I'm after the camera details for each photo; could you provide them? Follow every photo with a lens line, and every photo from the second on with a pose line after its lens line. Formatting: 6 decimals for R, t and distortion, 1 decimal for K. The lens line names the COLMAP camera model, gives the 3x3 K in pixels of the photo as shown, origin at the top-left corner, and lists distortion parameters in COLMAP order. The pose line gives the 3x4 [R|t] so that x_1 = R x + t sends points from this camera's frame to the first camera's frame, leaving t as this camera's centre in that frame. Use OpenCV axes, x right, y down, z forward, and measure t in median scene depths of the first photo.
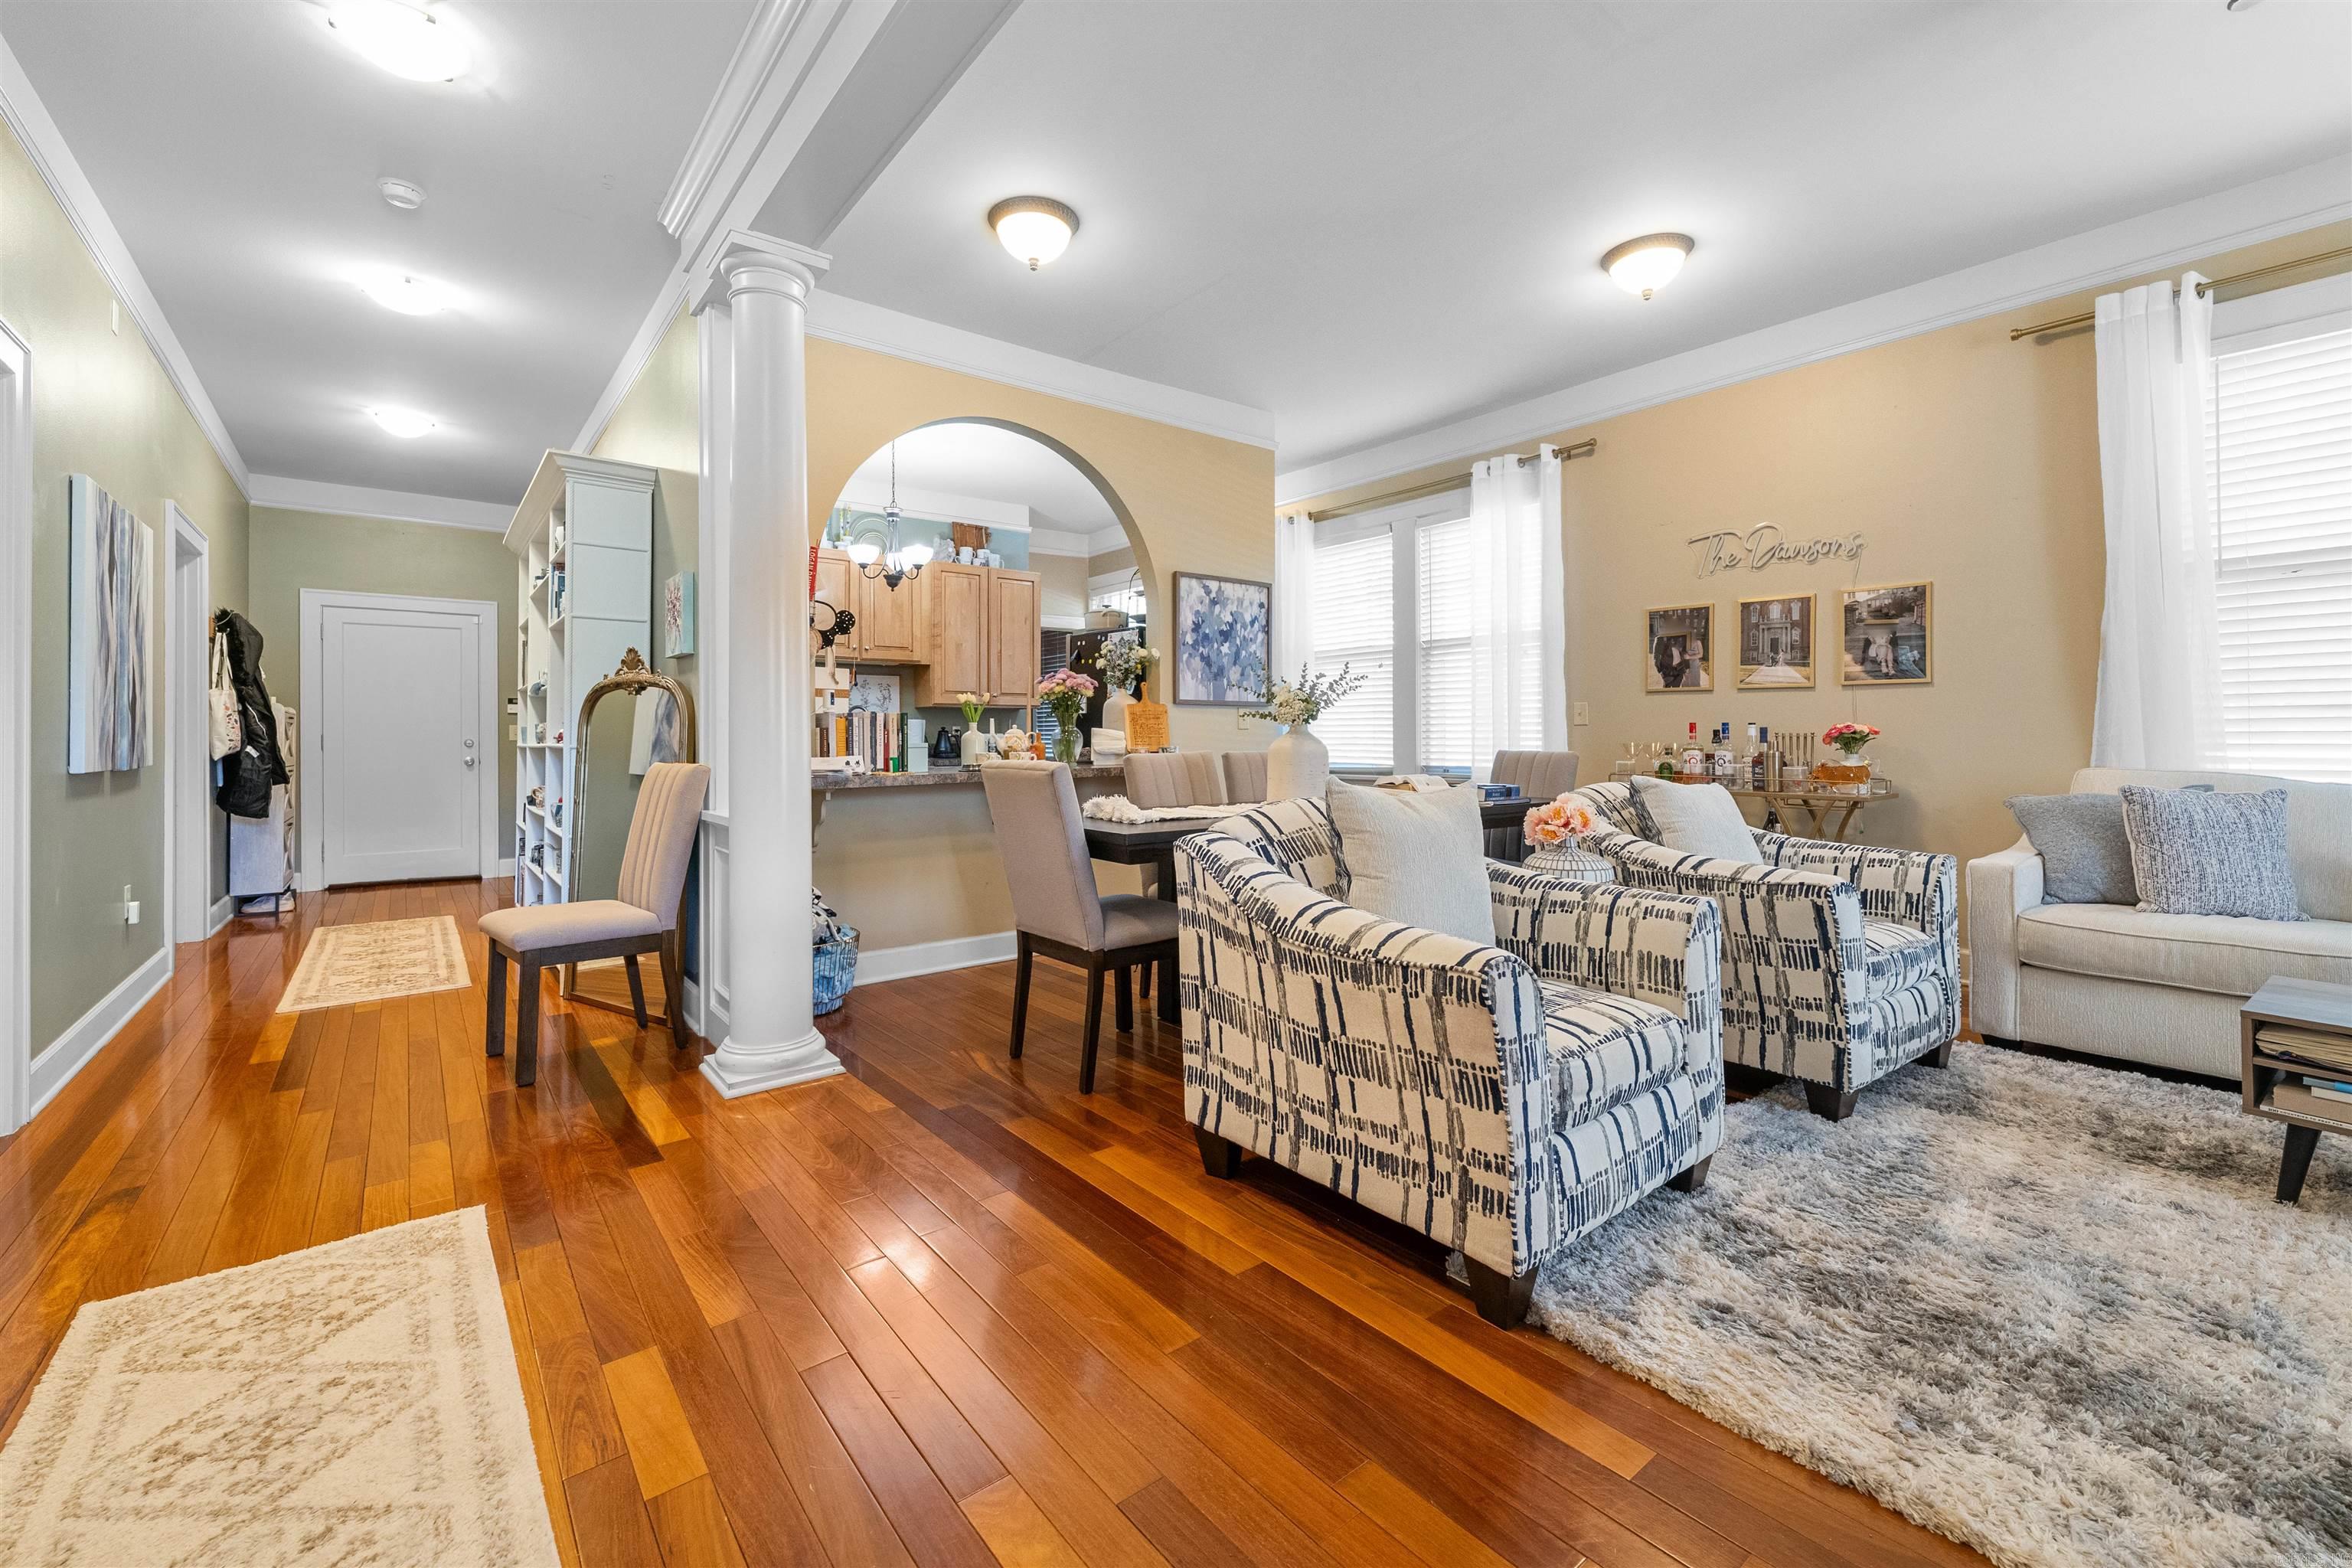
lens RADIAL K [[973.3, 0, 1187.8], [0, 973.3, 774.3], [0, 0, 1]] dist [0.006553, -0.003988]
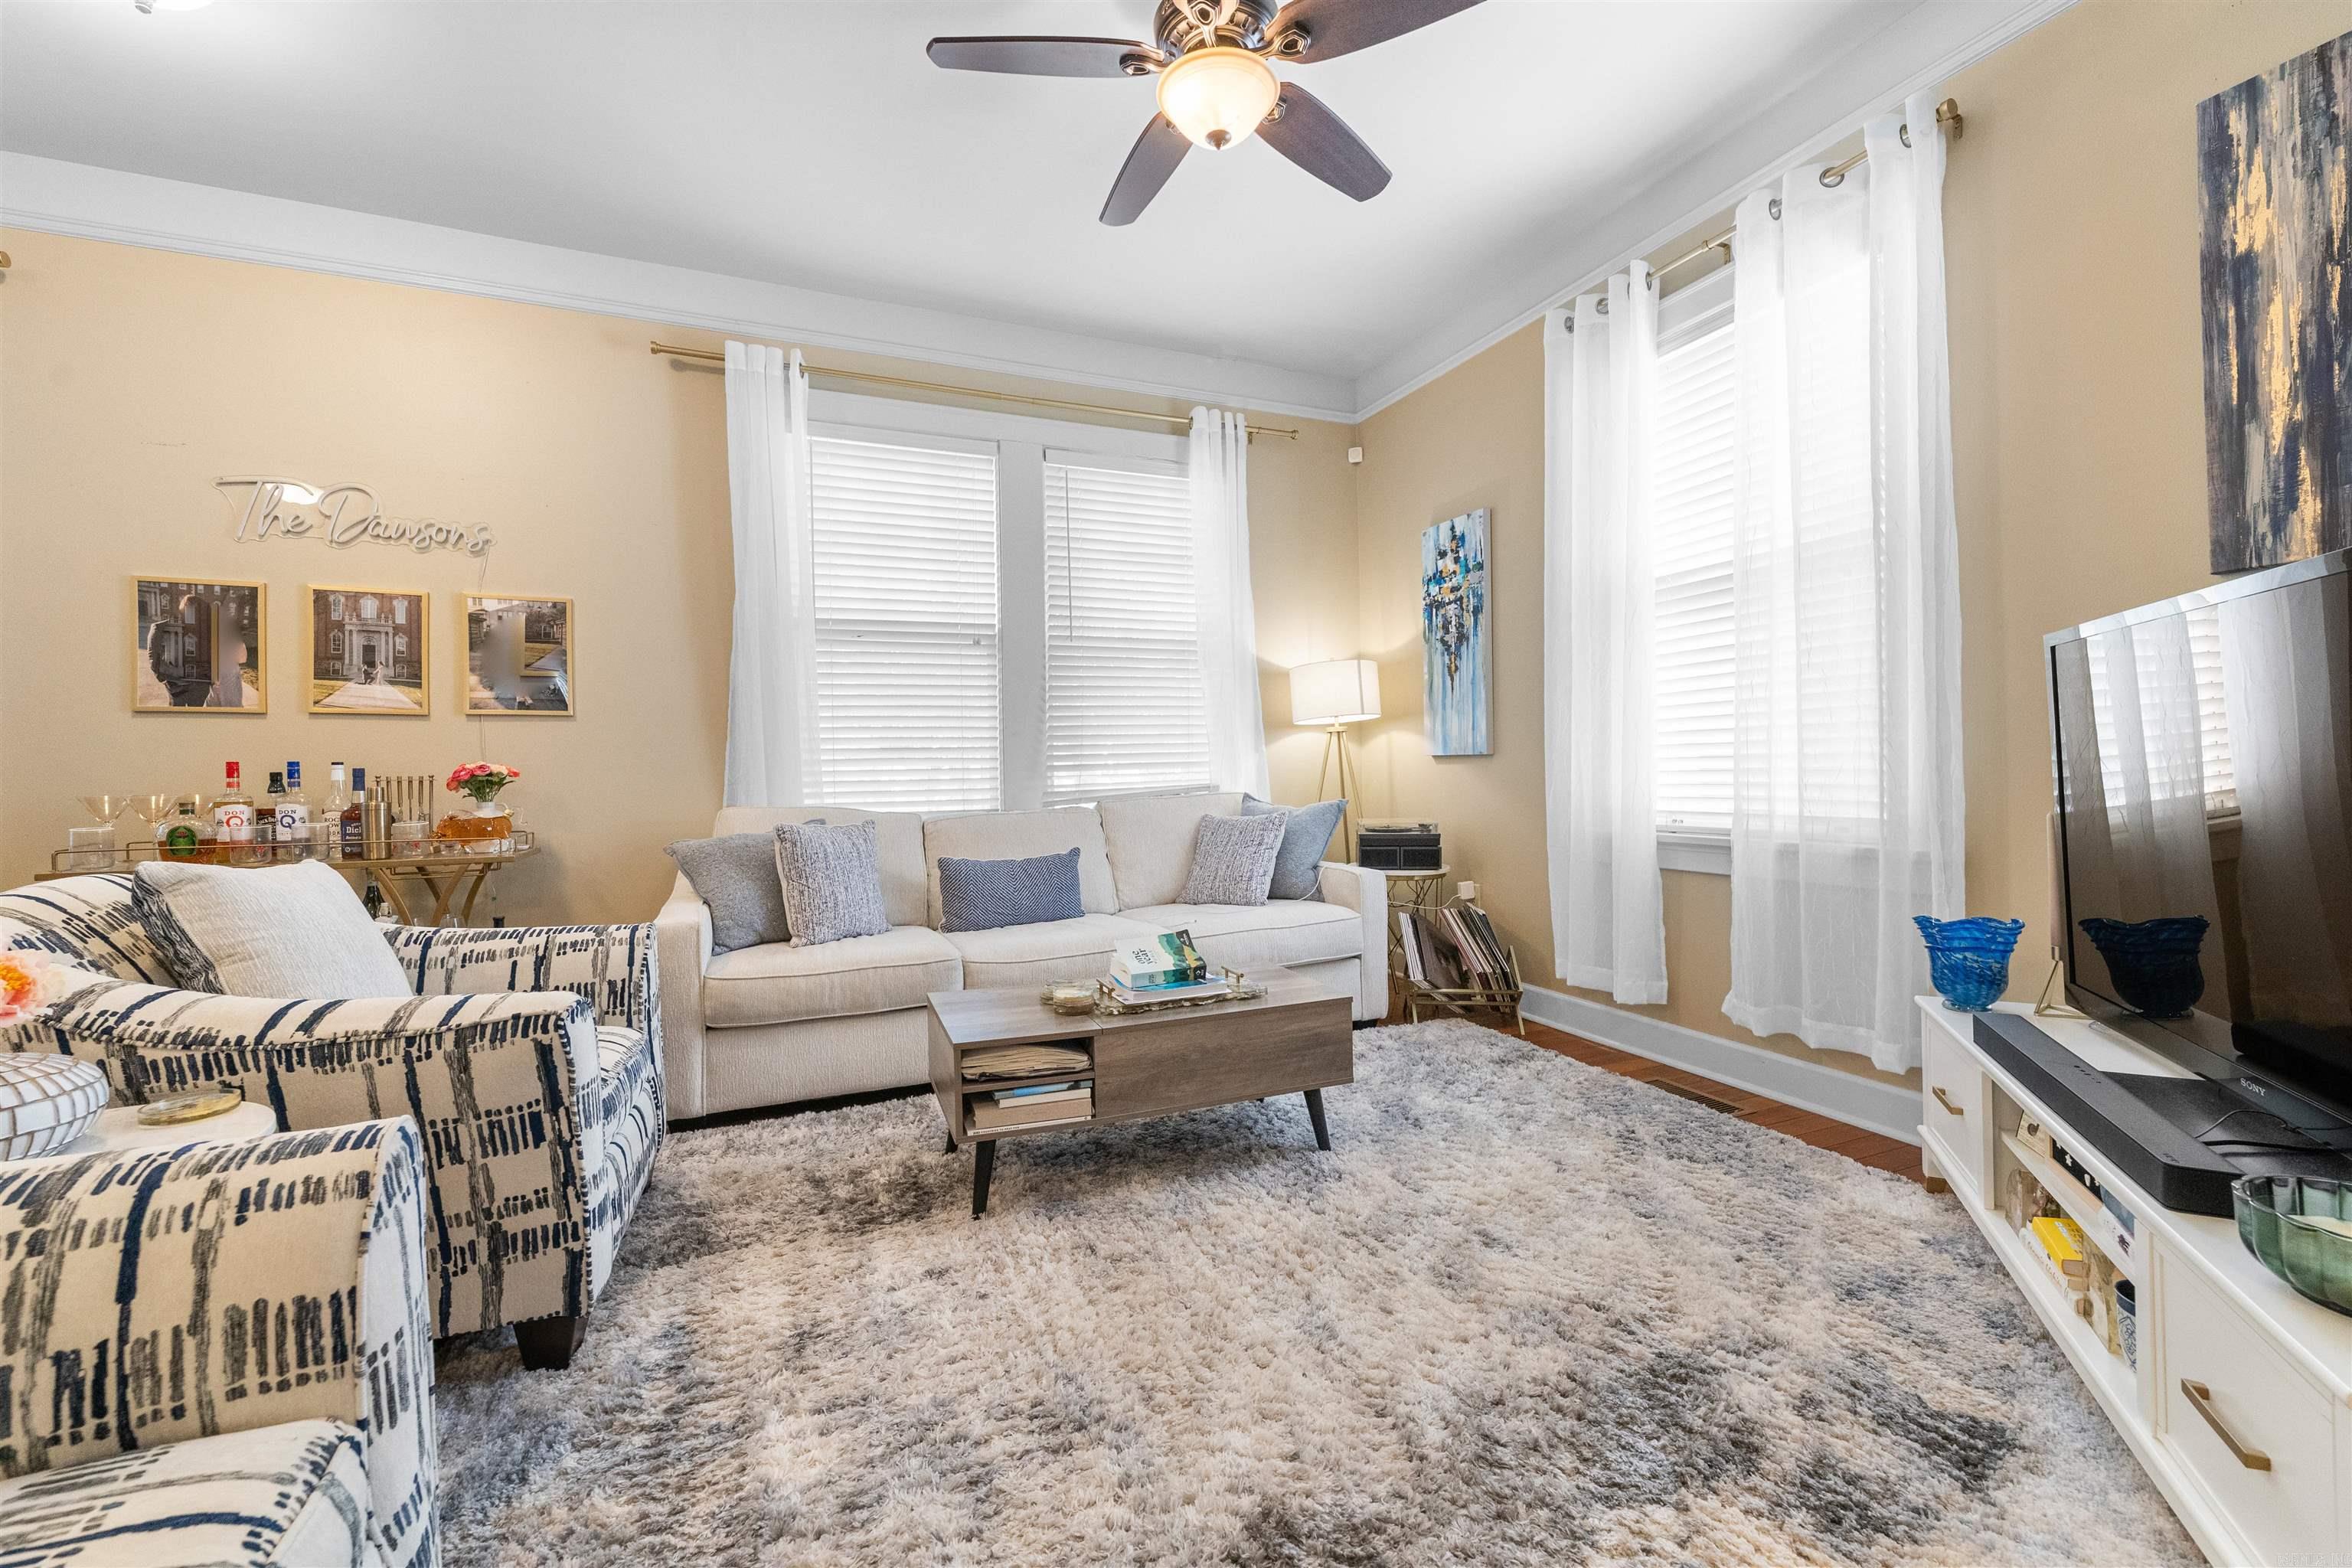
lens RADIAL K [[973.3, 0, 1183.1], [0, 973.3, 748.9], [0, 0, 1]] dist [0.006553, -0.003988]
pose [[0.286118, 0.014922, 0.958078, 0.122927], [0.051193, 0.998213, -0.030835, -0.014452], [-0.956826, 0.057869, 0.284843, 0.329014]]
